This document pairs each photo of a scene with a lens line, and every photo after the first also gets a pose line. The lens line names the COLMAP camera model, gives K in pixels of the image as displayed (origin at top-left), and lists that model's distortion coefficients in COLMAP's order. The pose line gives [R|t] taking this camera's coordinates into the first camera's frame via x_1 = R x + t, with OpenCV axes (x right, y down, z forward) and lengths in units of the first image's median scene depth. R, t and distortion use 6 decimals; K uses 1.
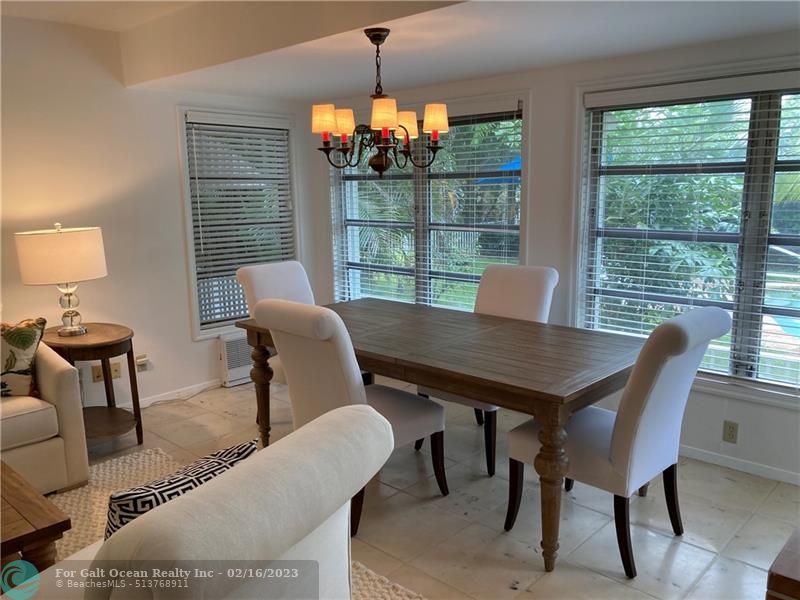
lens RADIAL K [[655.5, 0, 400.0], [0, 655.5, 300.0], [0, 0, 1]] dist [0.004905, 0.013709]
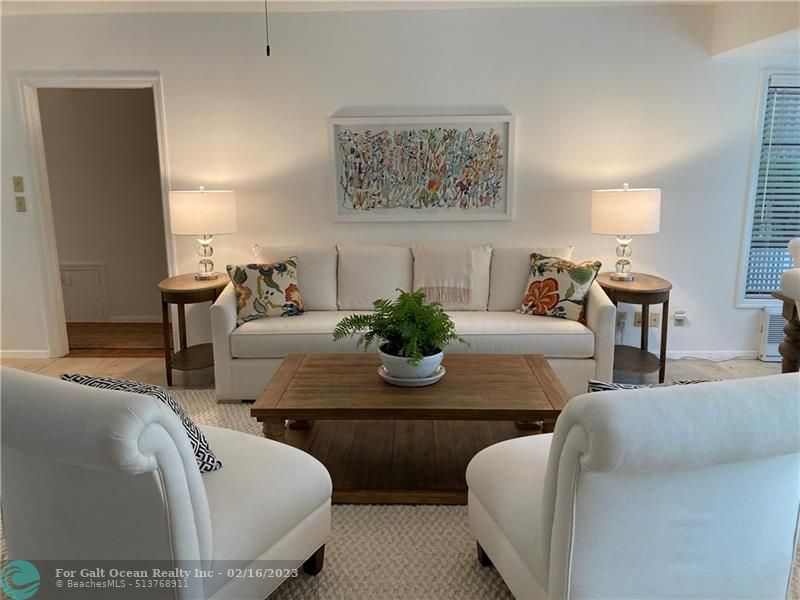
lens RADIAL K [[655.5, 0, 400.0], [0, 655.5, 300.0], [0, 0, 1]] dist [0.004905, 0.013709]
pose [[0.662526, 0.172983, -0.728791, 0.097030], [-0.137494, 0.984521, 0.108690, 0.014934], [0.736311, 0.028195, 0.676055, -0.077557]]
